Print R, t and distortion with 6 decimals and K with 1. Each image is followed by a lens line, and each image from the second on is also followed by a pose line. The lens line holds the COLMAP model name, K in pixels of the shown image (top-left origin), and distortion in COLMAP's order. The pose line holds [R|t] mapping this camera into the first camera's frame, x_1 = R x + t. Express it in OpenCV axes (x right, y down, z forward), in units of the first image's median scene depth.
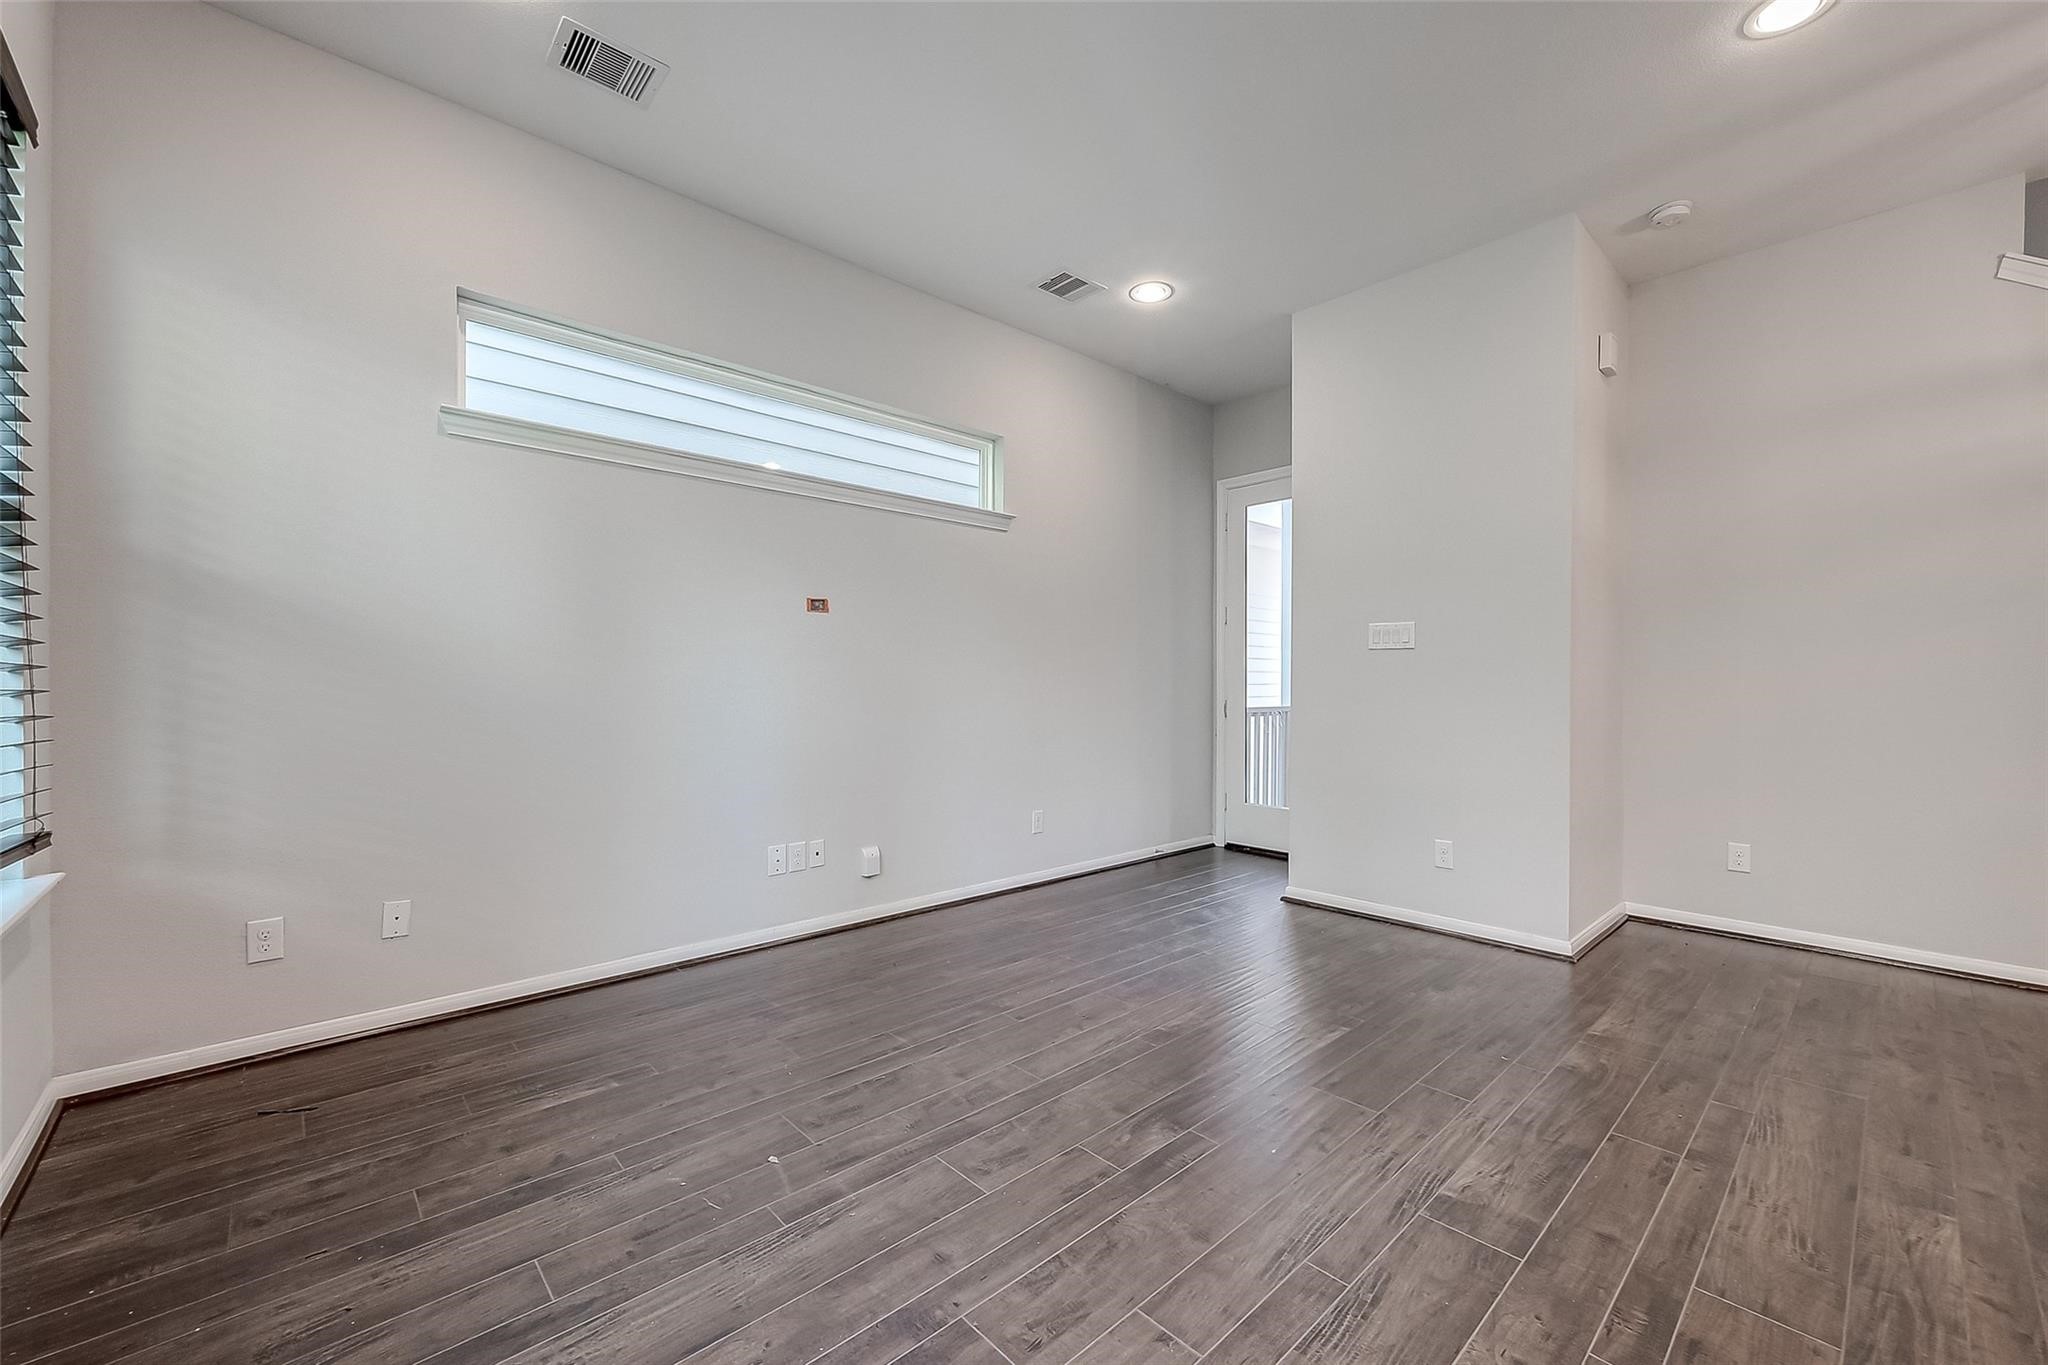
lens RADIAL K [[810.9, 0, 1032.8], [0, 810.9, 684.2], [0, 0, 1]] dist [0.000394, -0.000166]
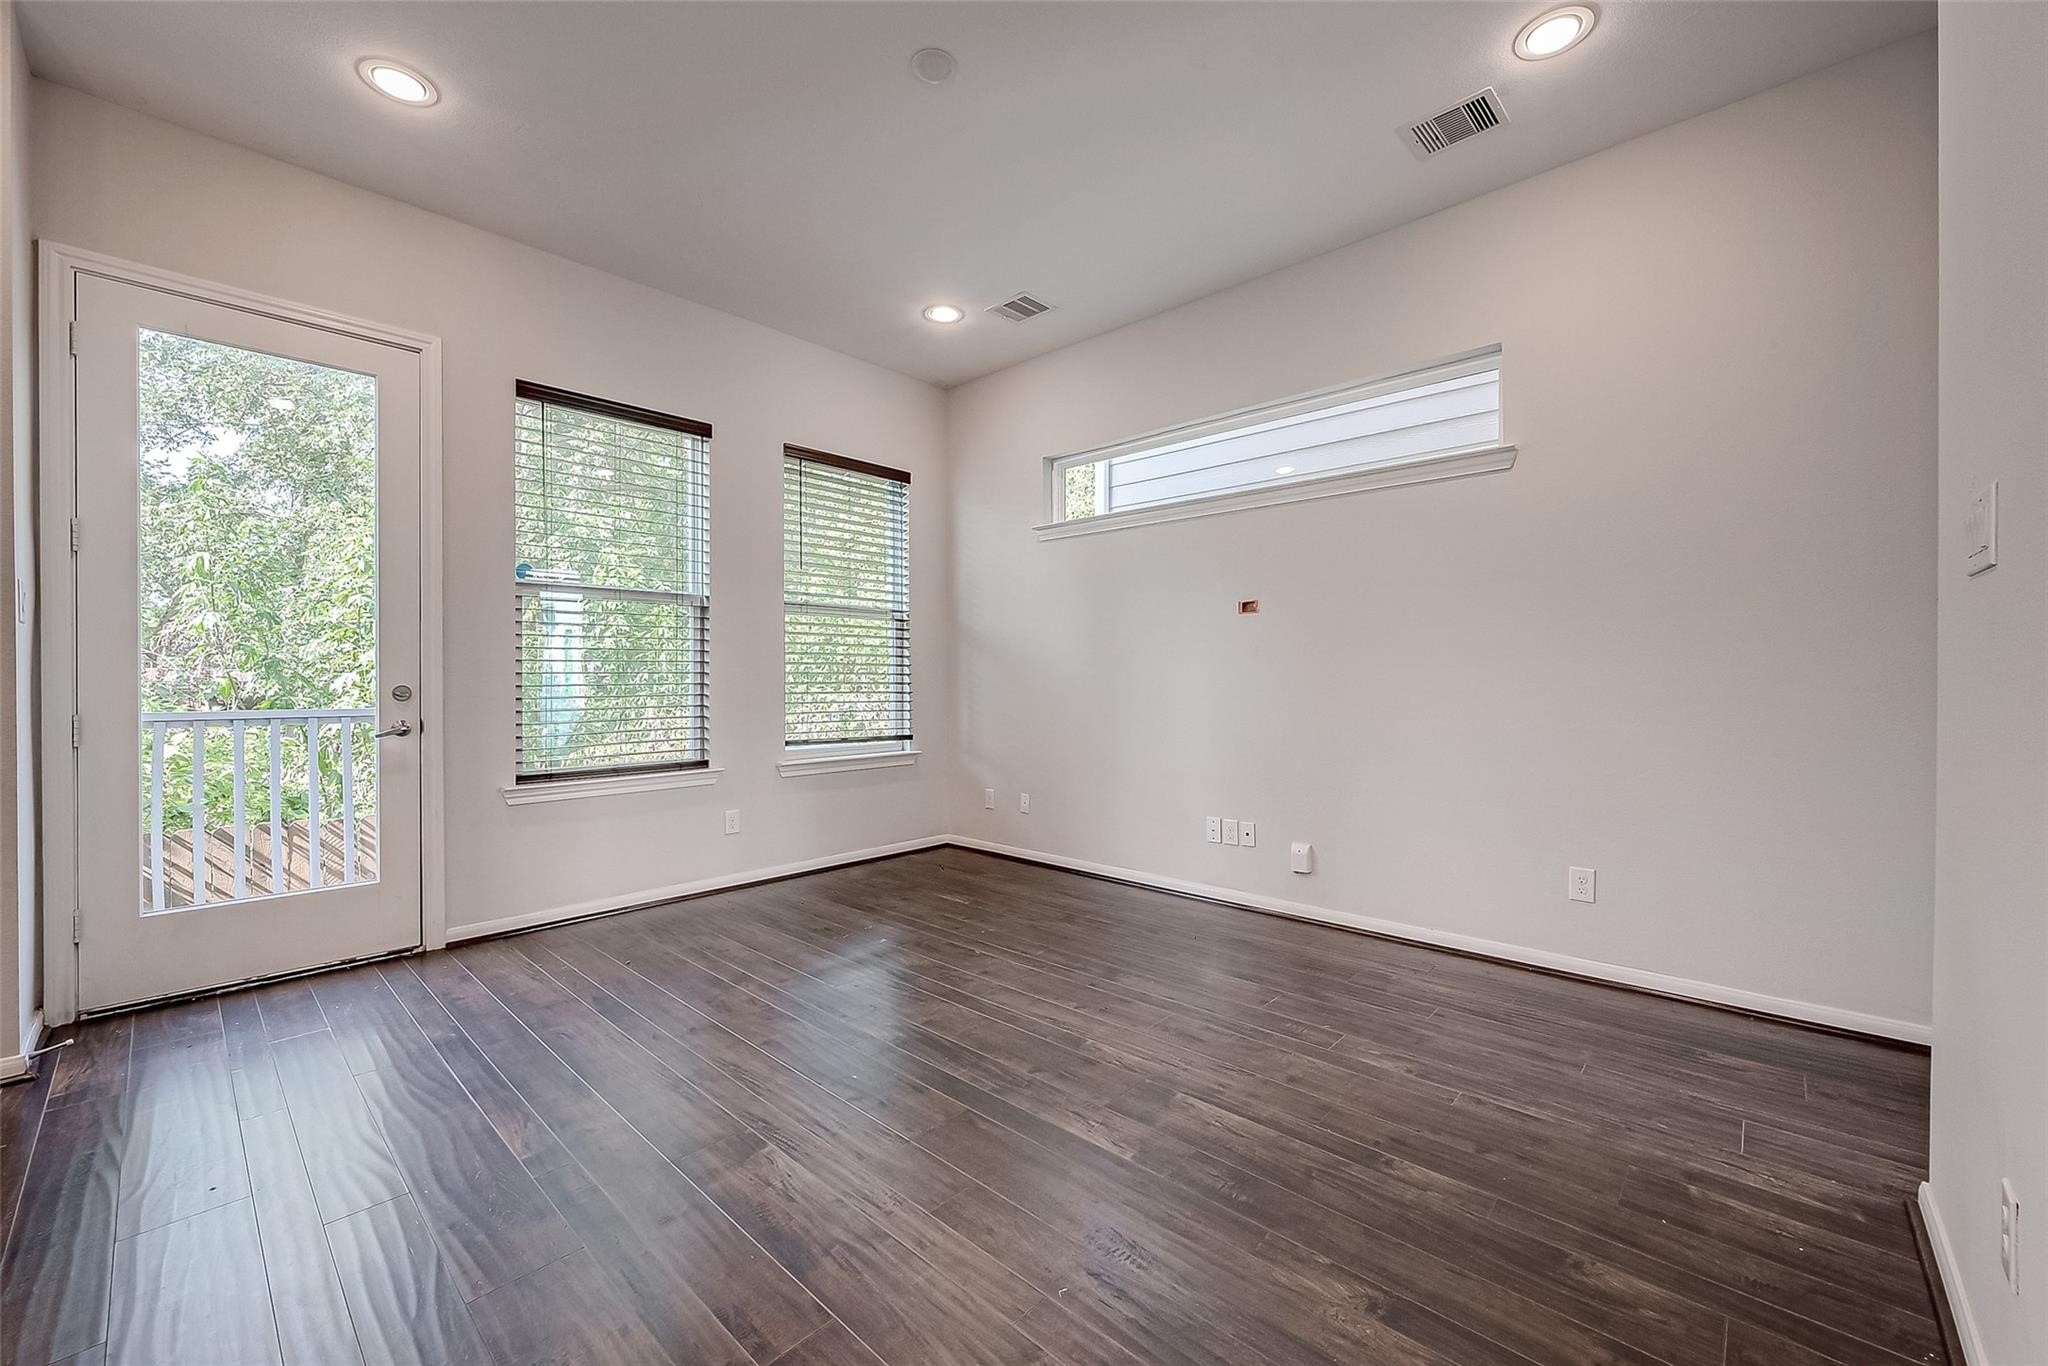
lens RADIAL K [[810.9, 0, 1036.2], [0, 810.9, 681.8], [0, 0, 1]] dist [0.000394, -0.000166]
pose [[0.083619, 0.003117, -0.996493, 1.042595], [0.001419, 0.999994, 0.003247, -0.000668], [0.996497, -0.001686, 0.083614, 0.815186]]
